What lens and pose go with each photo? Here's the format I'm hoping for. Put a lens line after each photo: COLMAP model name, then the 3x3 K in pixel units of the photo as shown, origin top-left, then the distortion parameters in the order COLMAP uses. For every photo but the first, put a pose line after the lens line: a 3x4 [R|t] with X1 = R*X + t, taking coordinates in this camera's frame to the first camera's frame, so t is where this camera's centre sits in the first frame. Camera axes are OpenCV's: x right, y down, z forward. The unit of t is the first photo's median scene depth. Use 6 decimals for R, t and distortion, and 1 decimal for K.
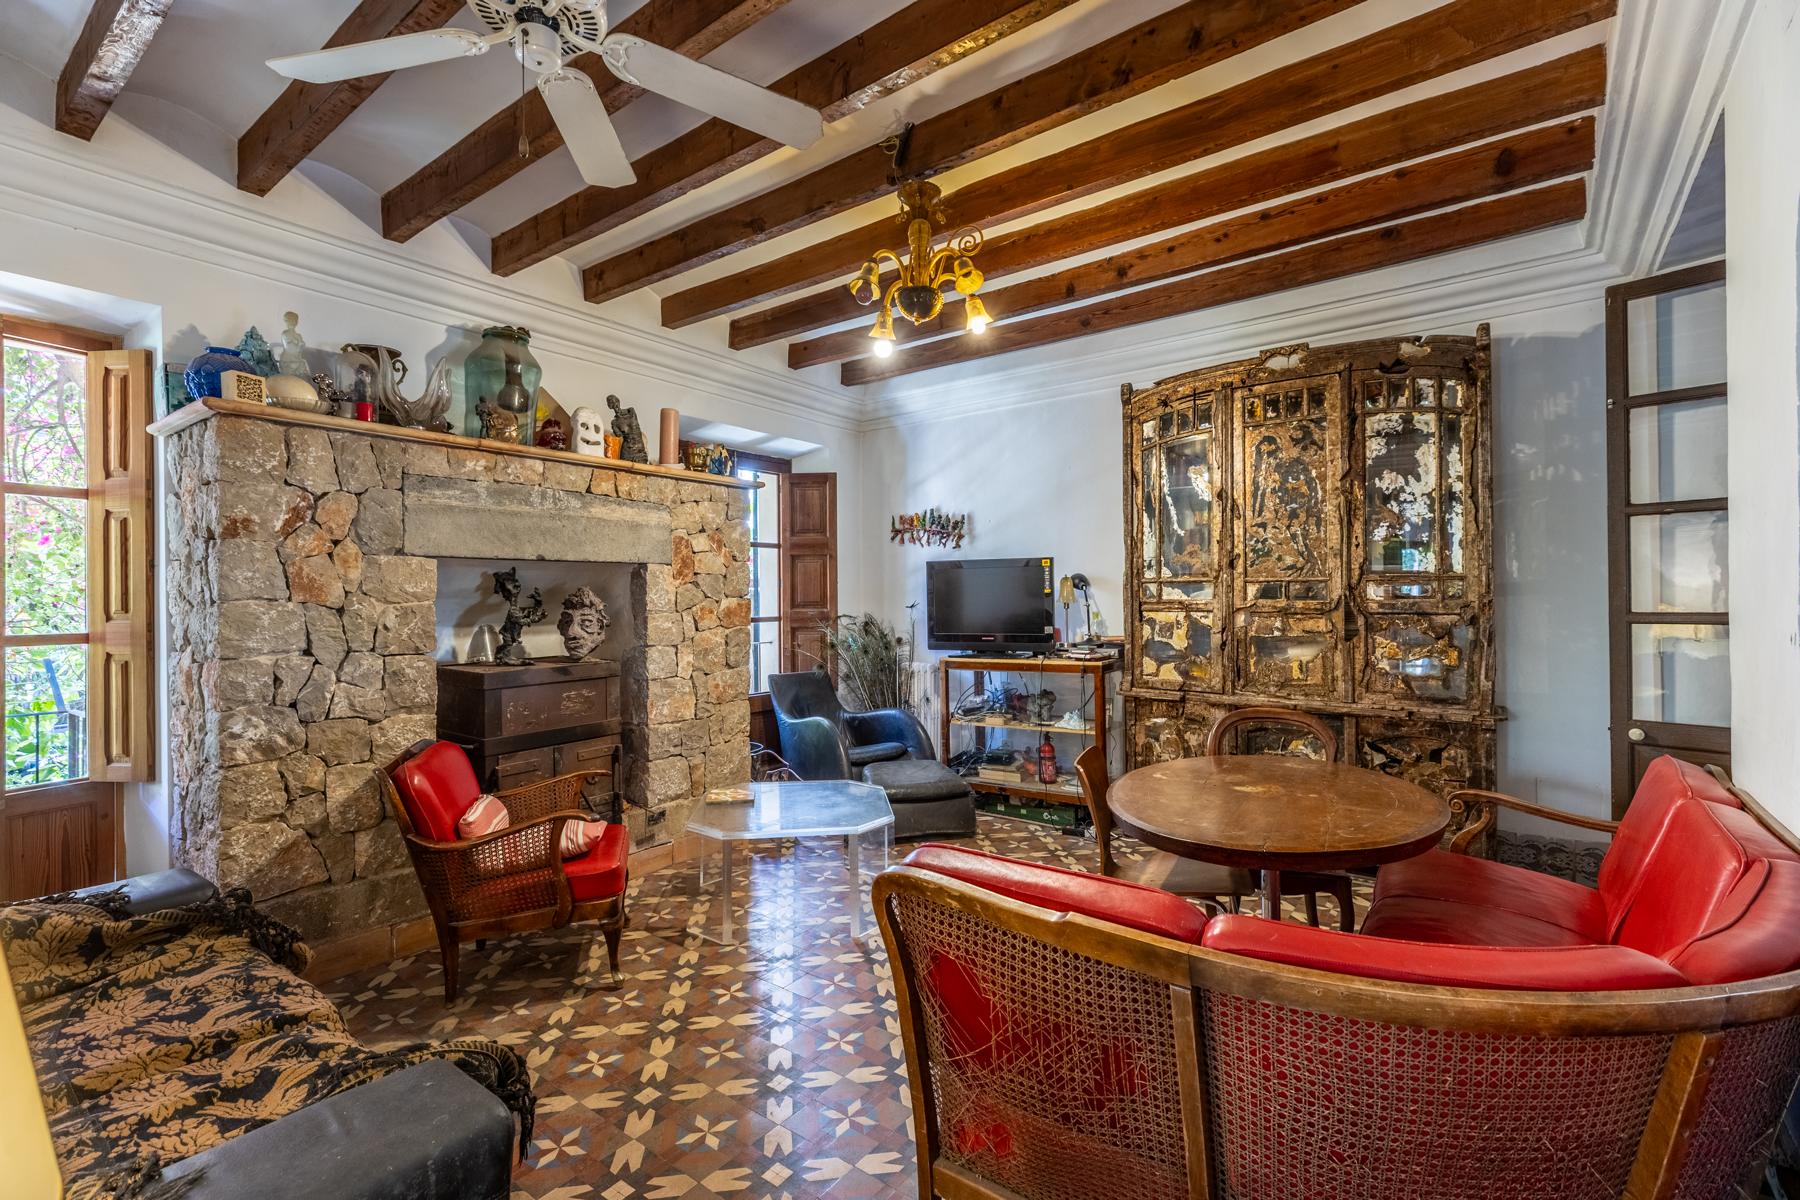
lens RADIAL K [[805.5, 0, 889.1], [0, 805.5, 598.7], [0, 0, 1]] dist [0.001526, 0.000854]
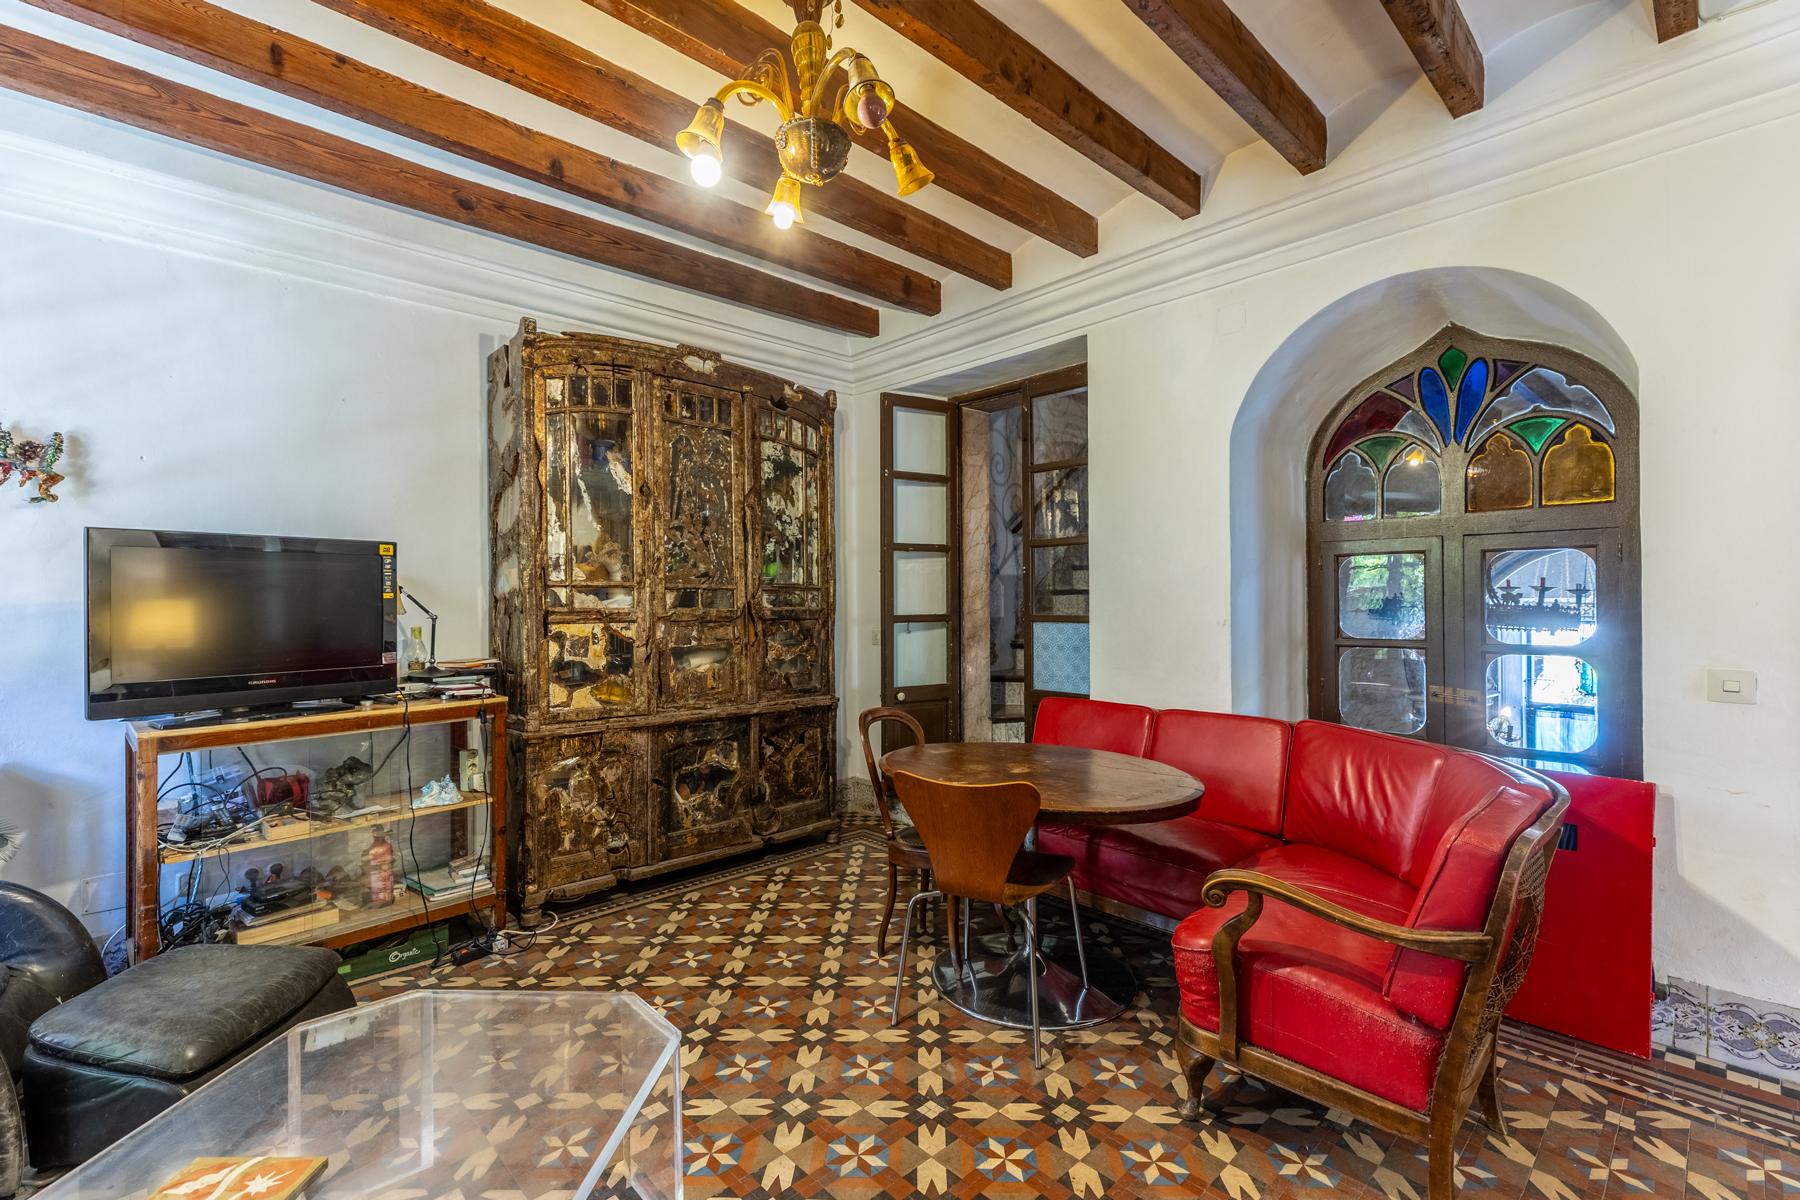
lens RADIAL K [[800.4, 0, 905.6], [0, 800.4, 601.8], [0, 0, 1]] dist [-0.000040, 0.000336]
pose [[0.137162, 0.005106, 0.990535, -0.424579], [0.004204, 0.999975, -0.005737, 0.000507], [-0.990540, 0.004951, 0.137138, 0.607354]]
